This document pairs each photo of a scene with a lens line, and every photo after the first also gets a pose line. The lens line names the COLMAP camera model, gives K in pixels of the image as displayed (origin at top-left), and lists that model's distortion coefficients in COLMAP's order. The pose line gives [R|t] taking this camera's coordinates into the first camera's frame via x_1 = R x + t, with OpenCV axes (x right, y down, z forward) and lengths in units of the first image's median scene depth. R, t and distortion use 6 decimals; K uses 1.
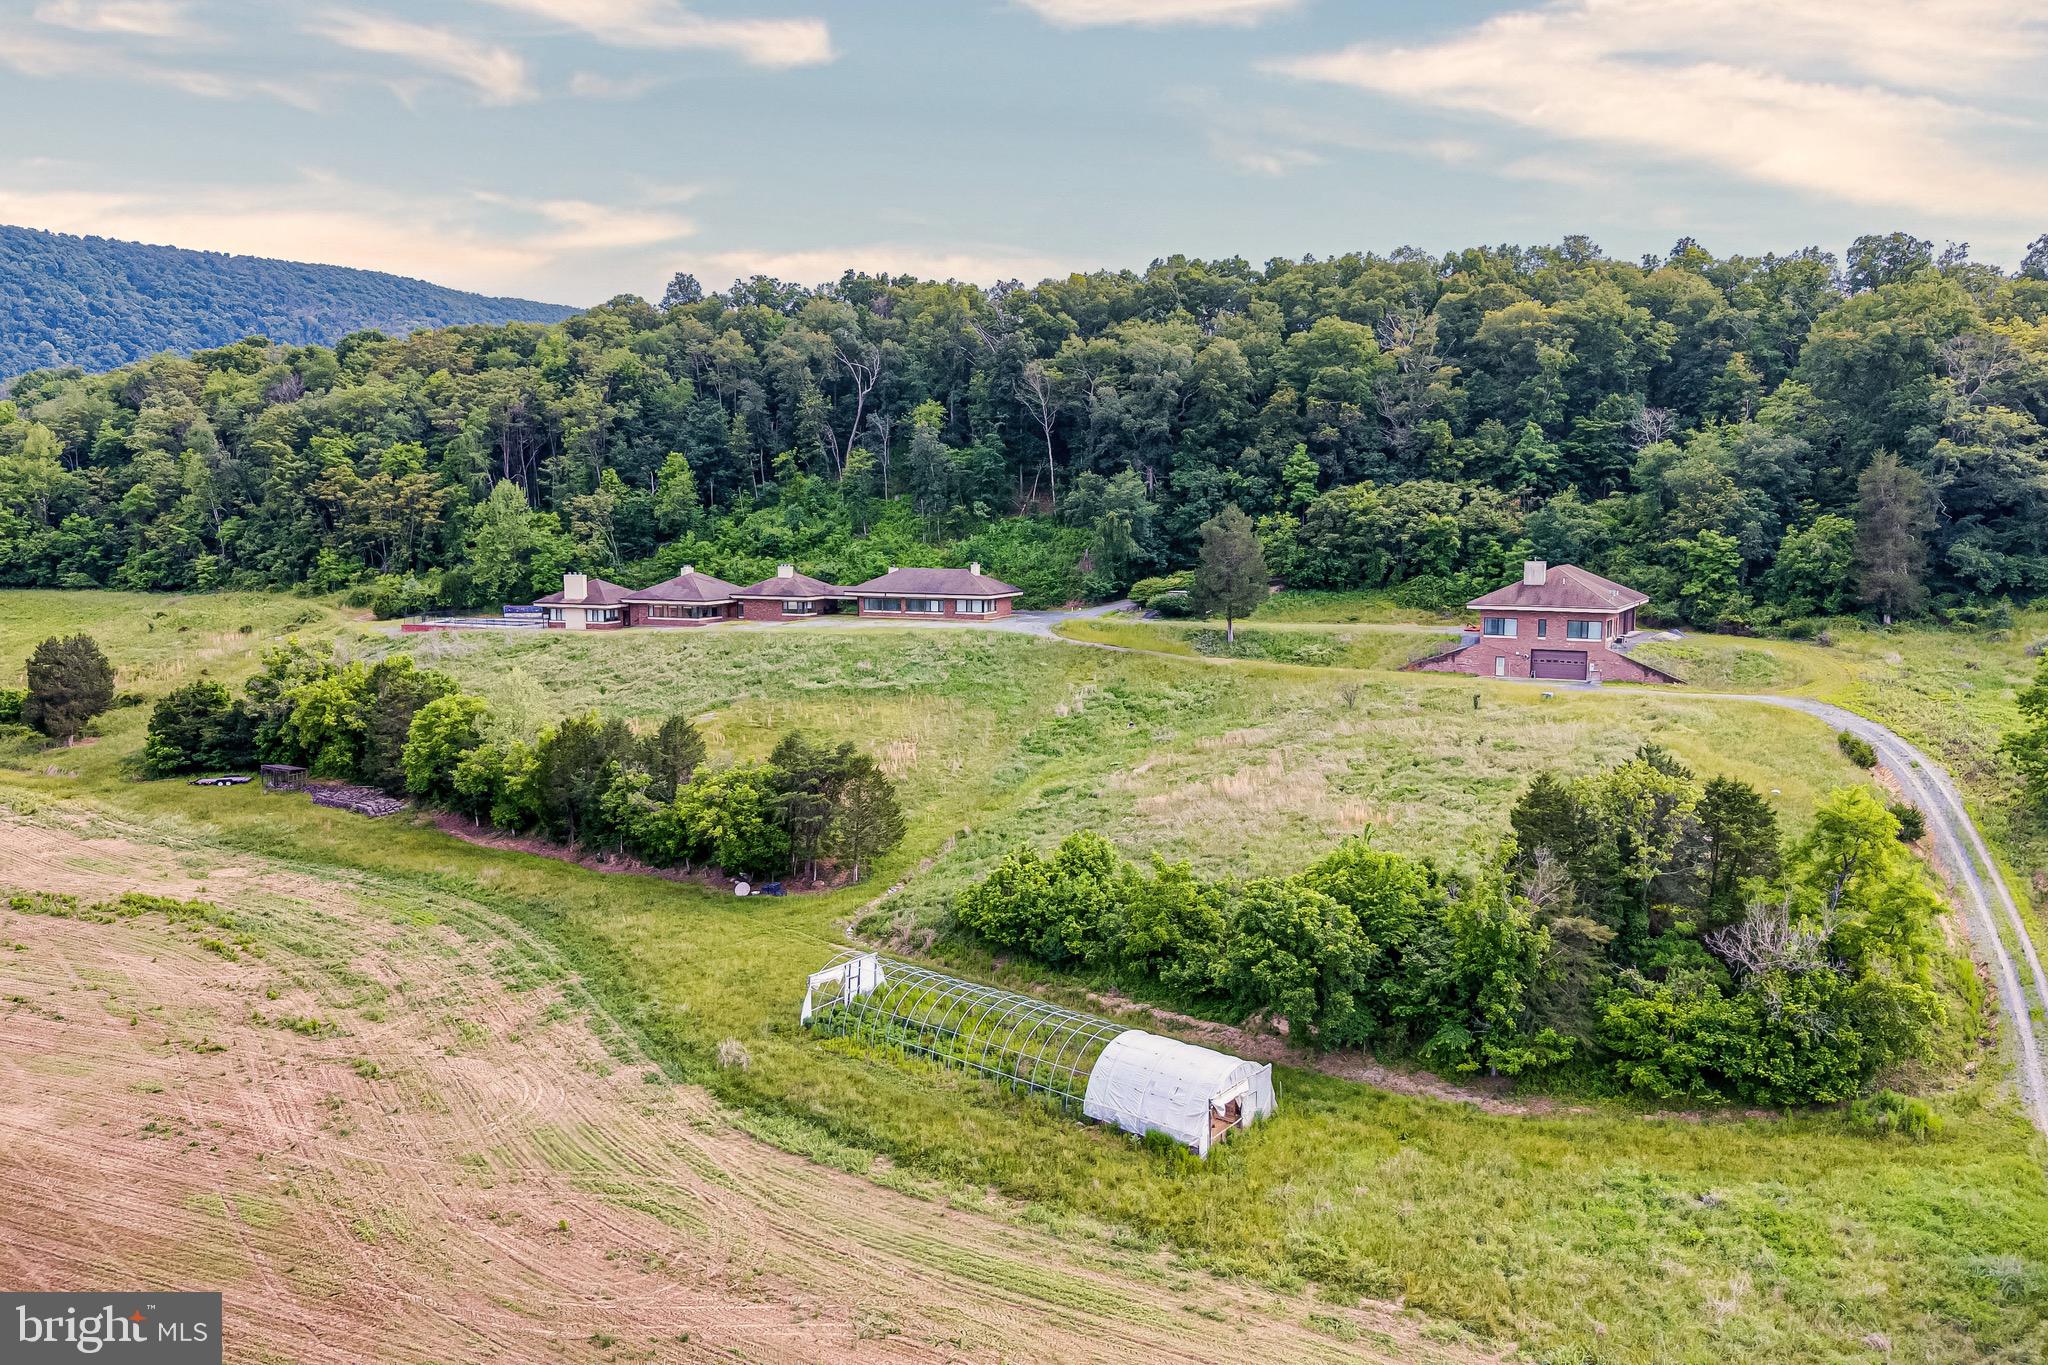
lens RADIAL K [[1691.7, 0, 1024.0], [0, 1691.7, 682.5], [0, 0, 1]] dist [0.073542, -0.120659]
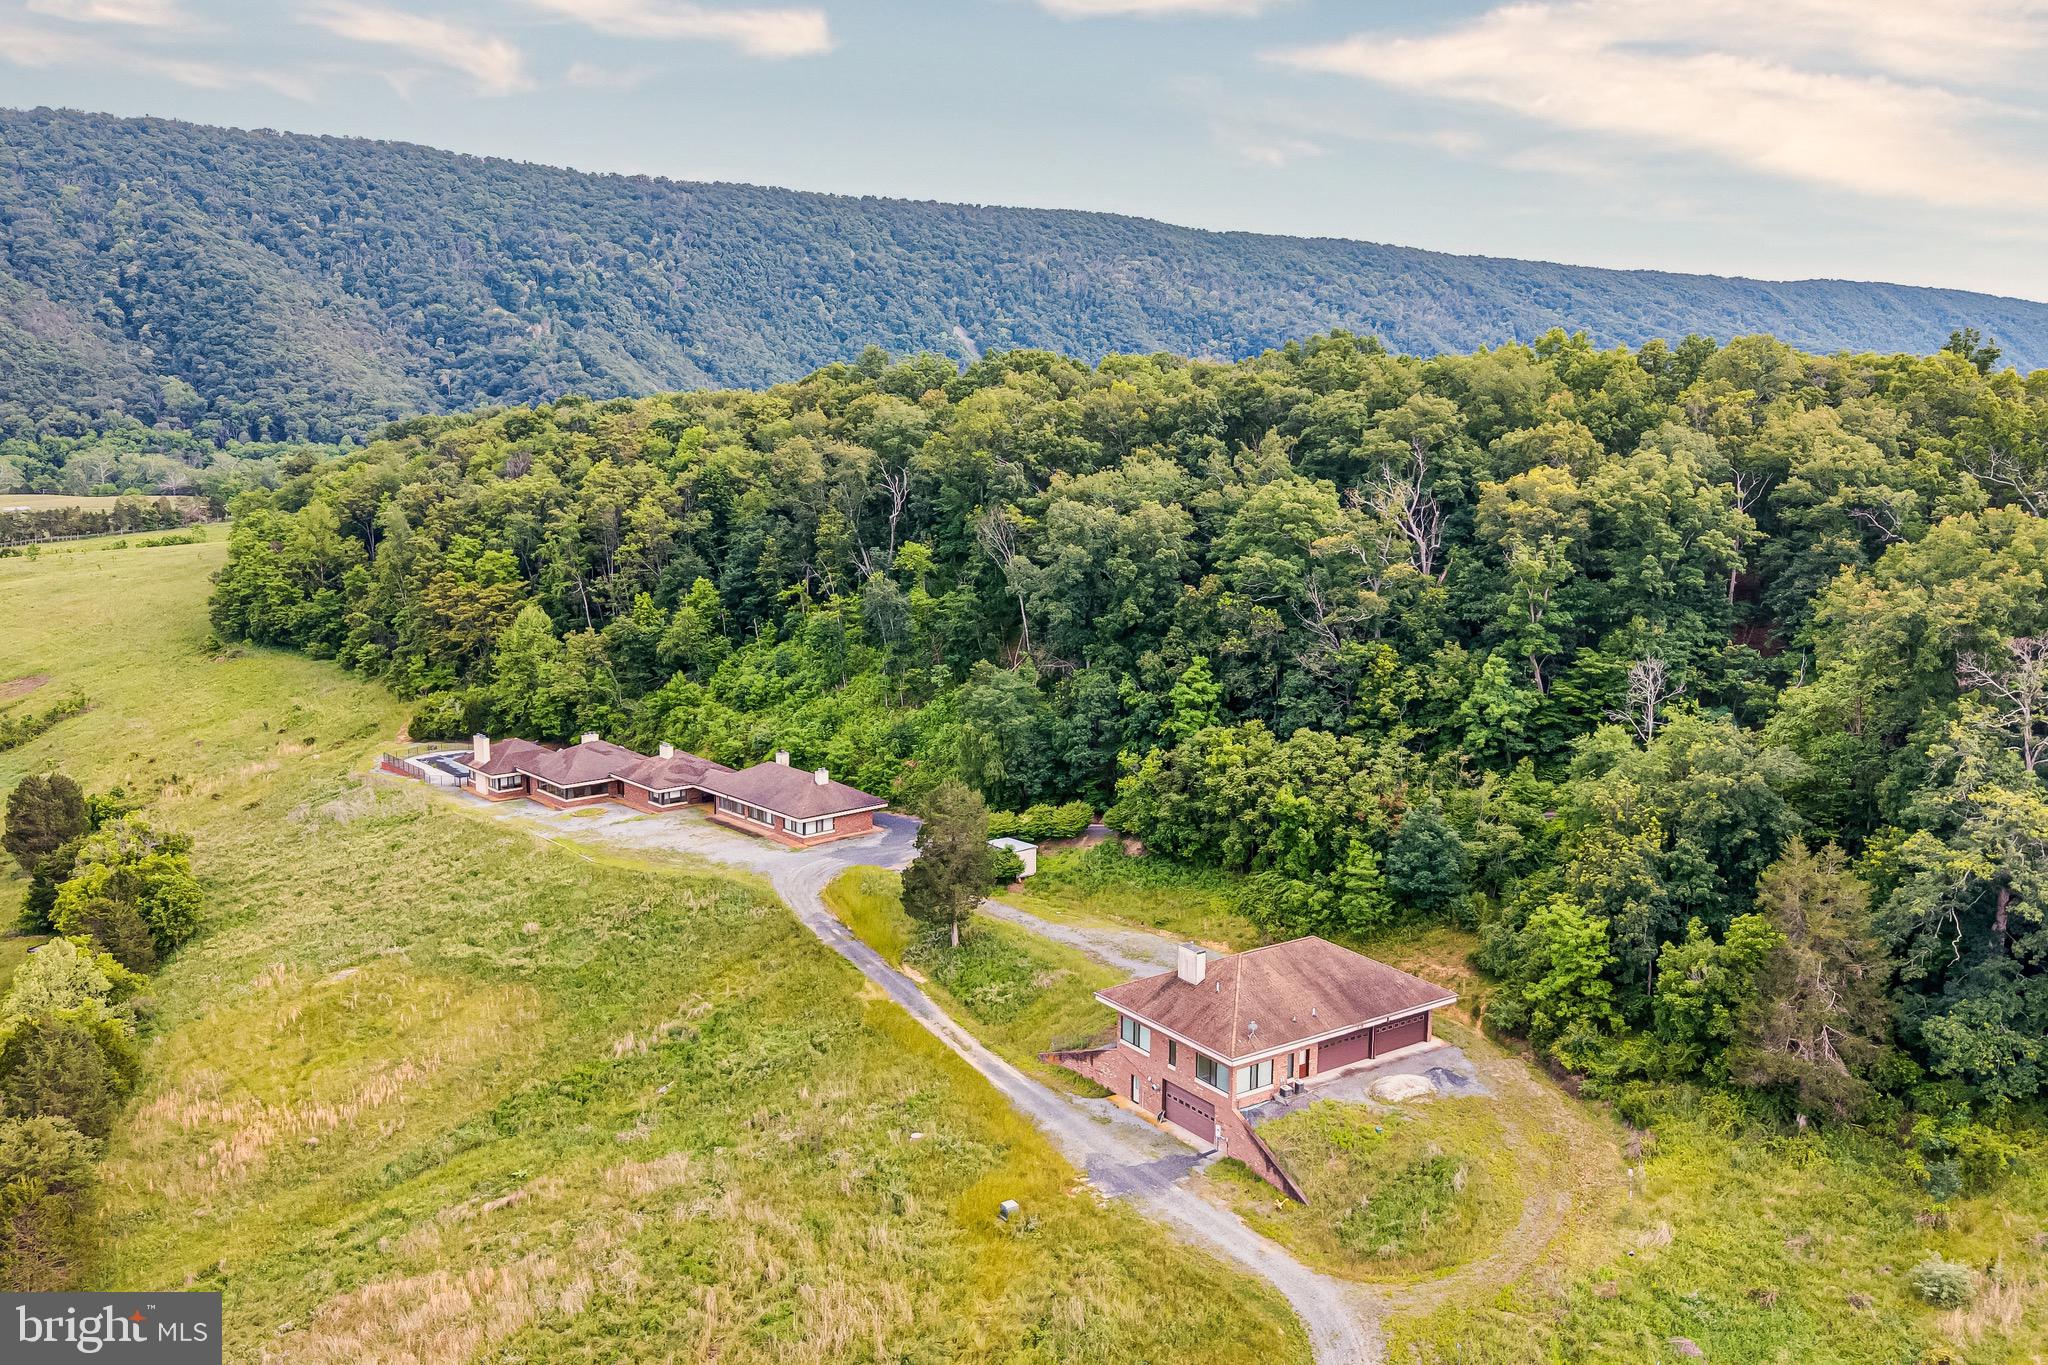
lens RADIAL K [[1644.2, 0, 1024.0], [0, 1644.2, 682.5], [0, 0, 1]] dist [0.196411, -0.622308]
pose [[0.885769, 0.082984, -0.456648, 0.432911], [-0.052490, 0.995485, 0.079090, -0.183353], [0.461149, -0.046086, 0.886125, 0.305508]]
